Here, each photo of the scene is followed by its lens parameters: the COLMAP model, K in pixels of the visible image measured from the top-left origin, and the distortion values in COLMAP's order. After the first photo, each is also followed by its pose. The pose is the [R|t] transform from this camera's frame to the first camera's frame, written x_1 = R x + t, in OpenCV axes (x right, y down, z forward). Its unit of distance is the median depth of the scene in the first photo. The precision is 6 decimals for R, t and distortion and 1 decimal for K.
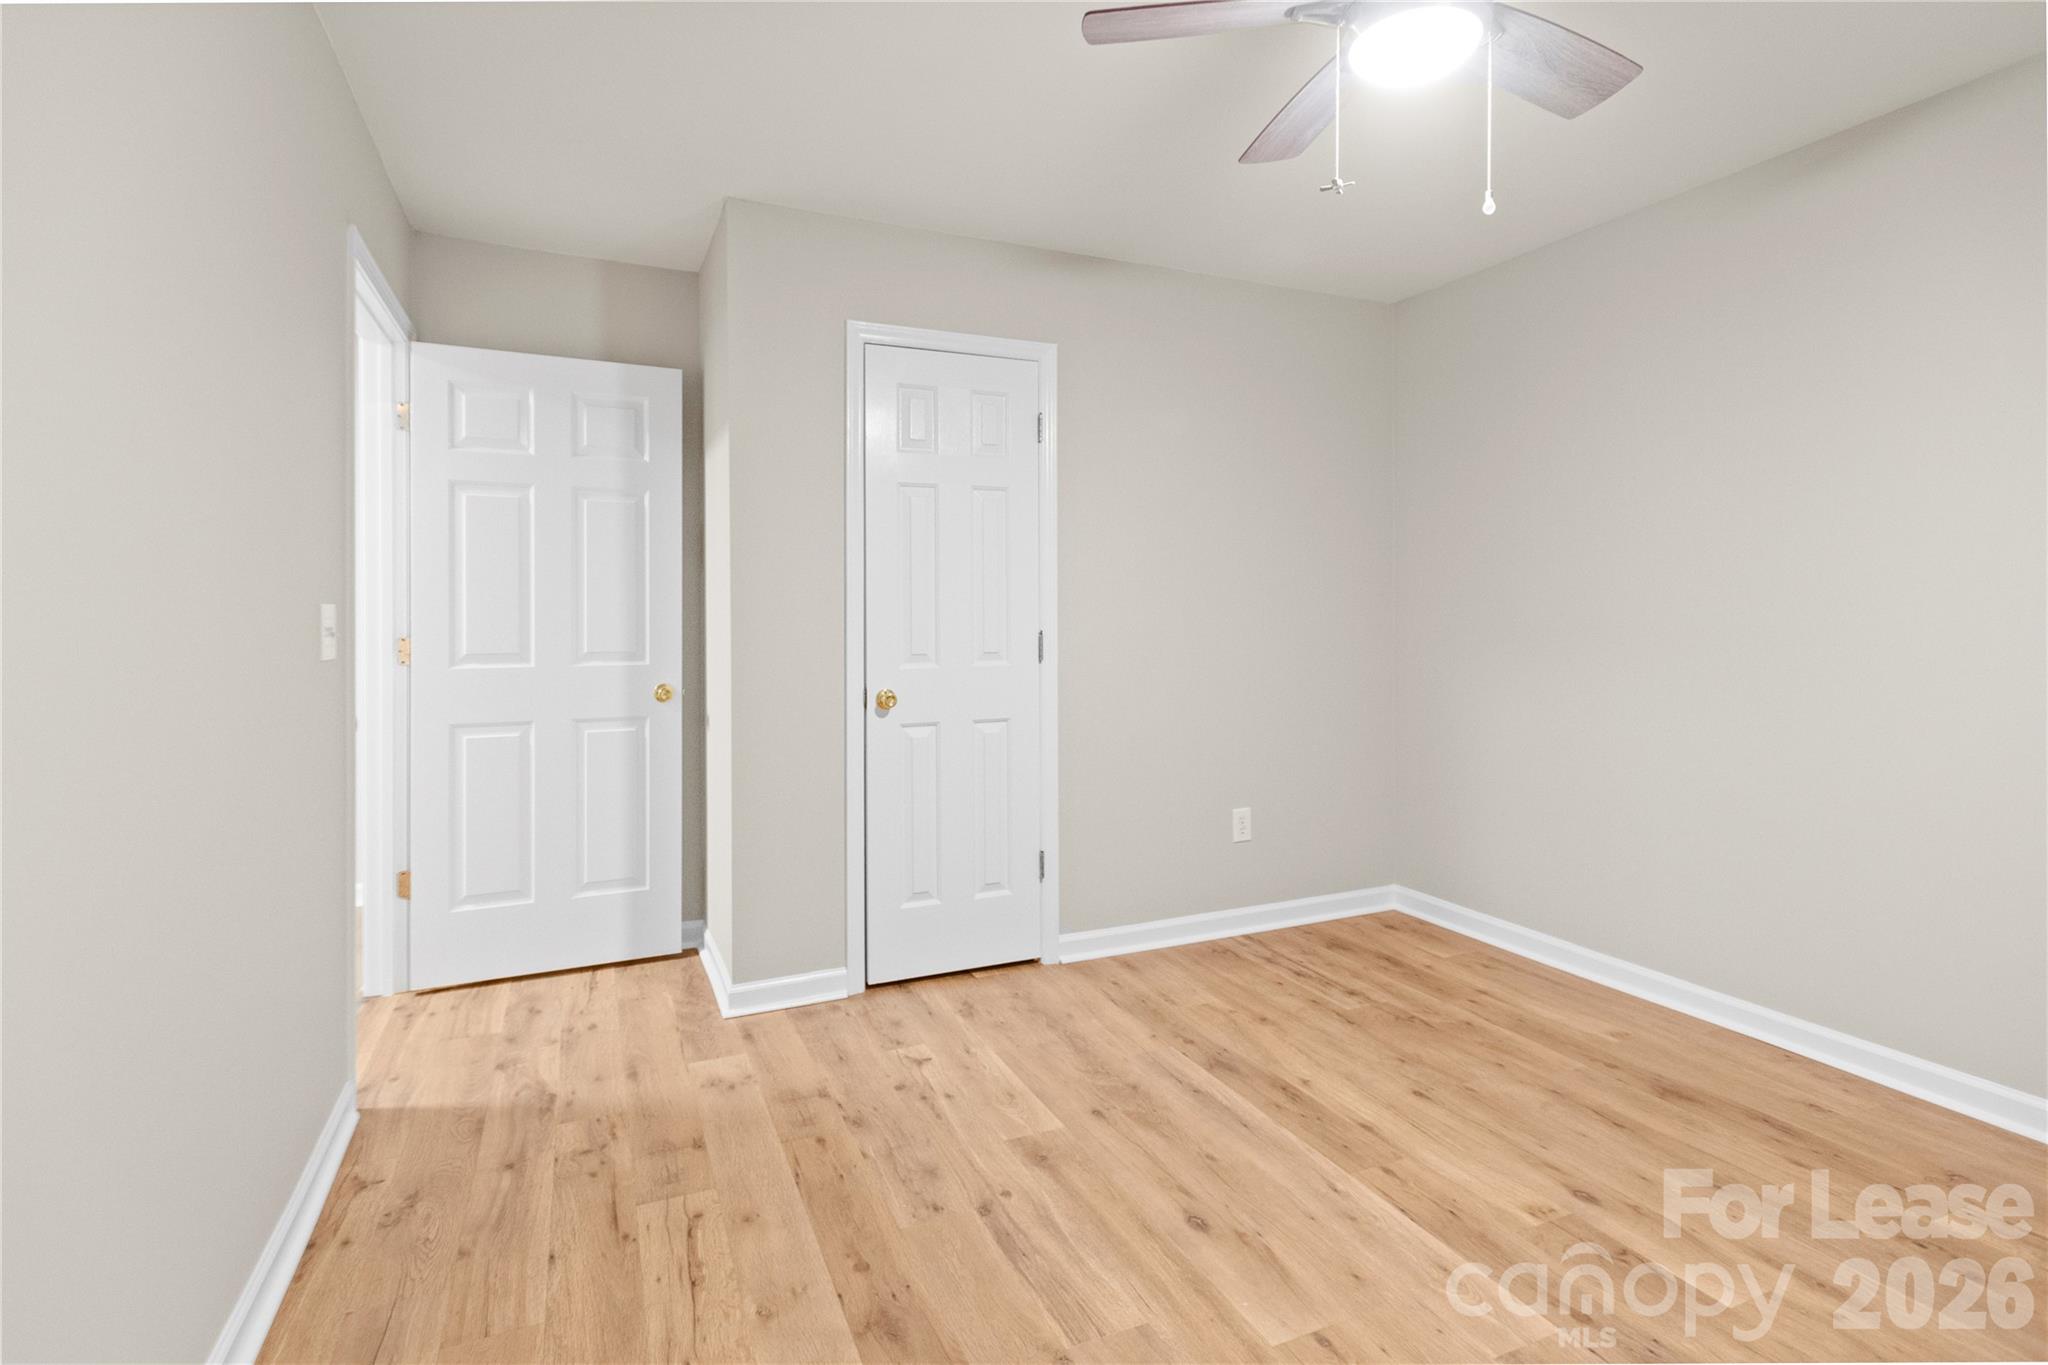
lens RADIAL K [[1005.4, 0, 1019.7], [0, 1005.4, 647.2], [0, 0, 1]] dist [0.019916, -0.005240]
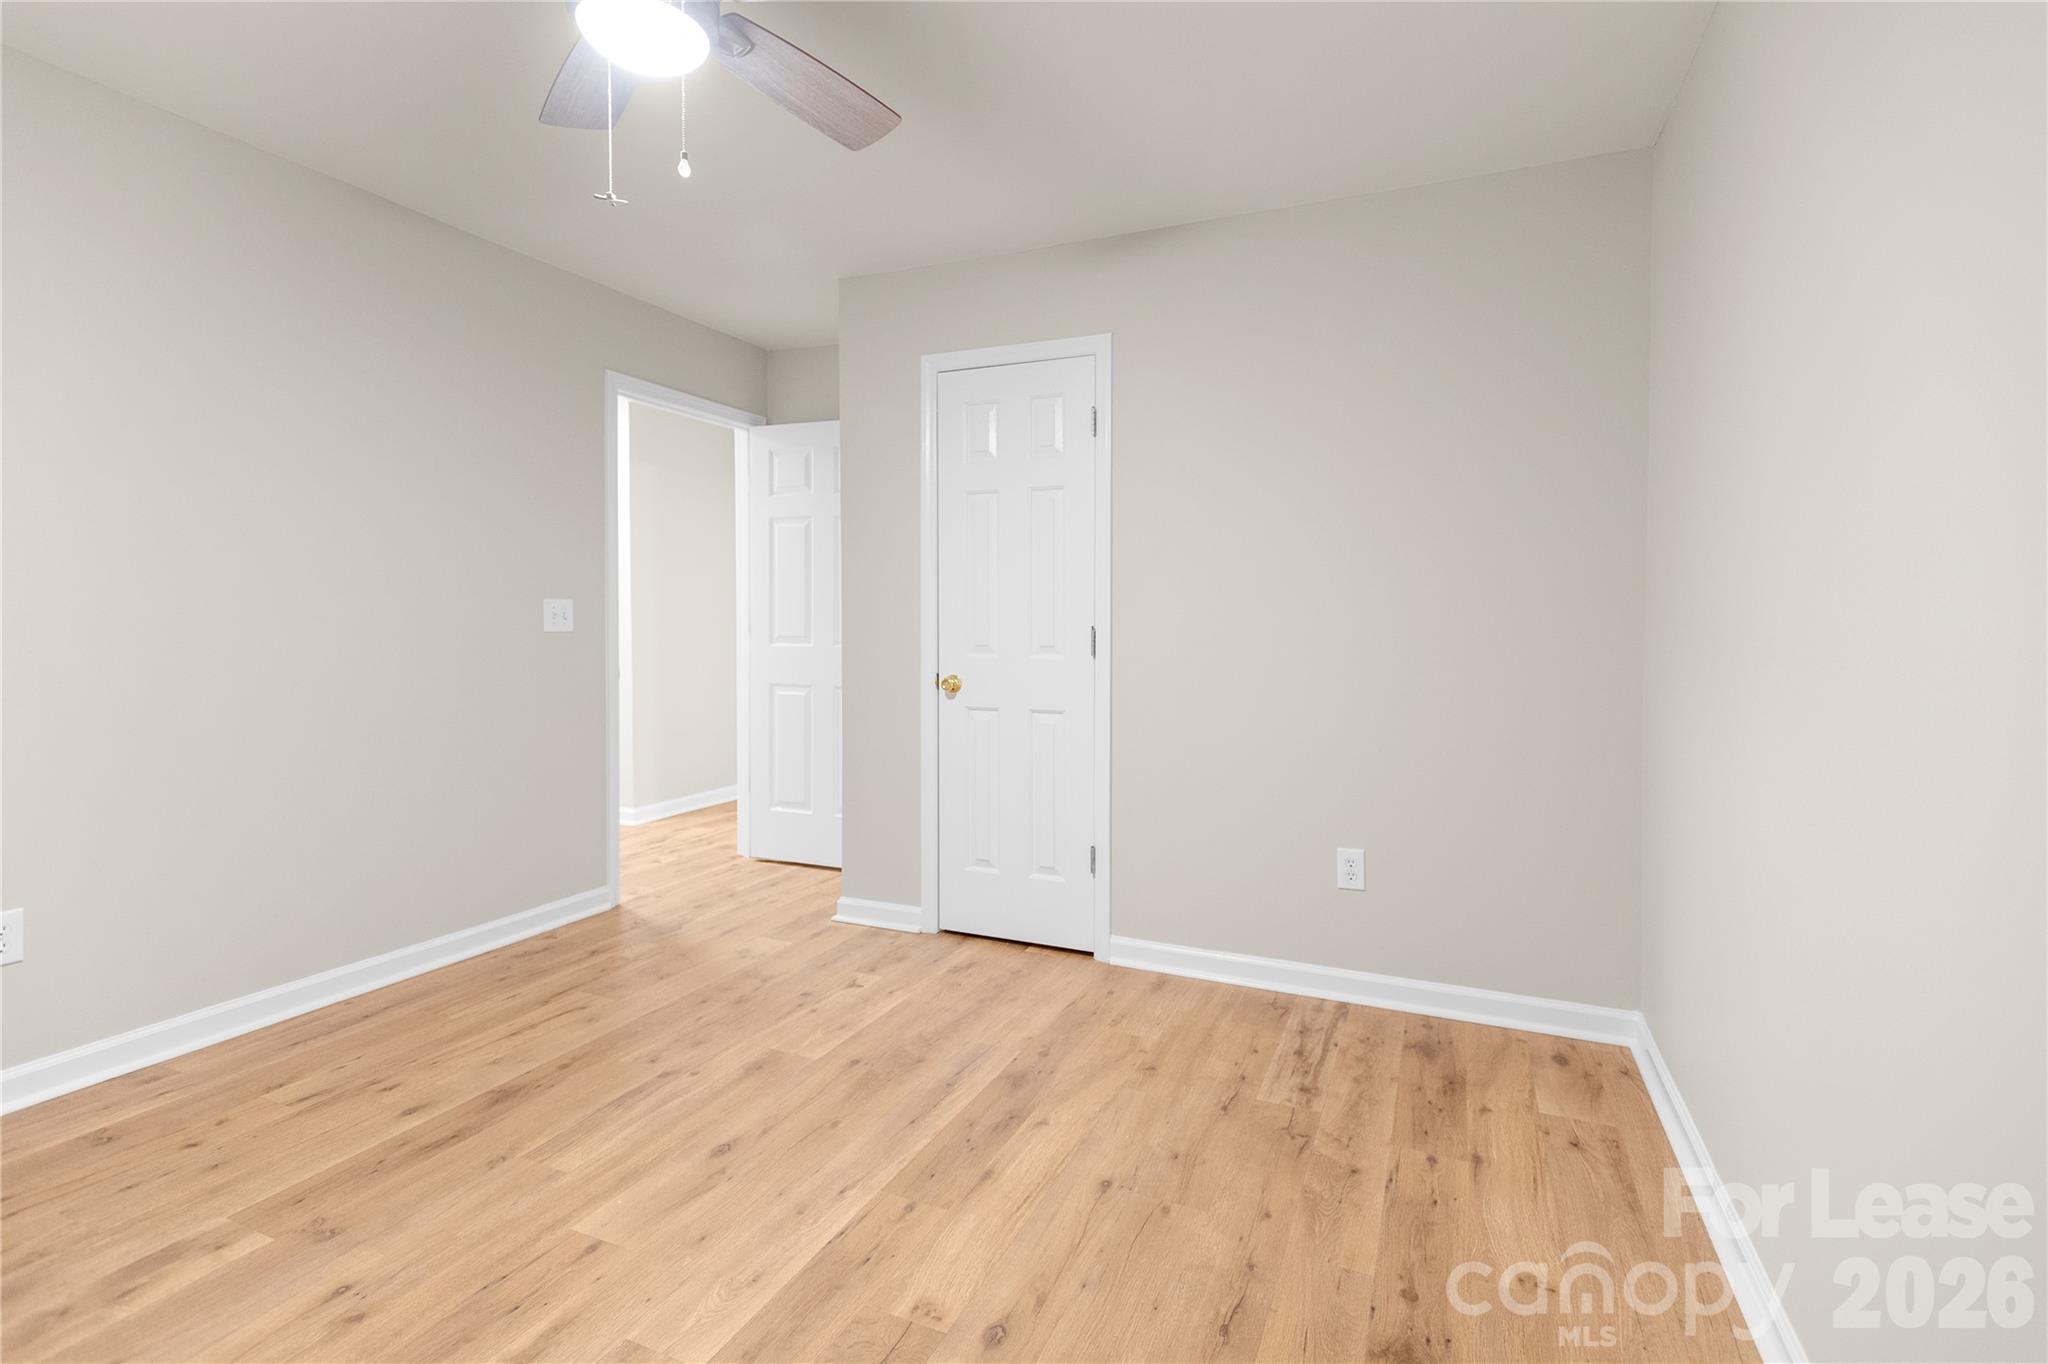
lens RADIAL K [[960.9, 0, 1022.9], [0, 960.9, 668.0], [0, 0, 1]] dist [0.018718, 0.000911]
pose [[0.669917, 0.047249, -0.740931, 0.793028], [-0.029981, 0.998881, 0.036590, -0.009017], [0.741831, -0.002298, 0.670583, 0.359849]]
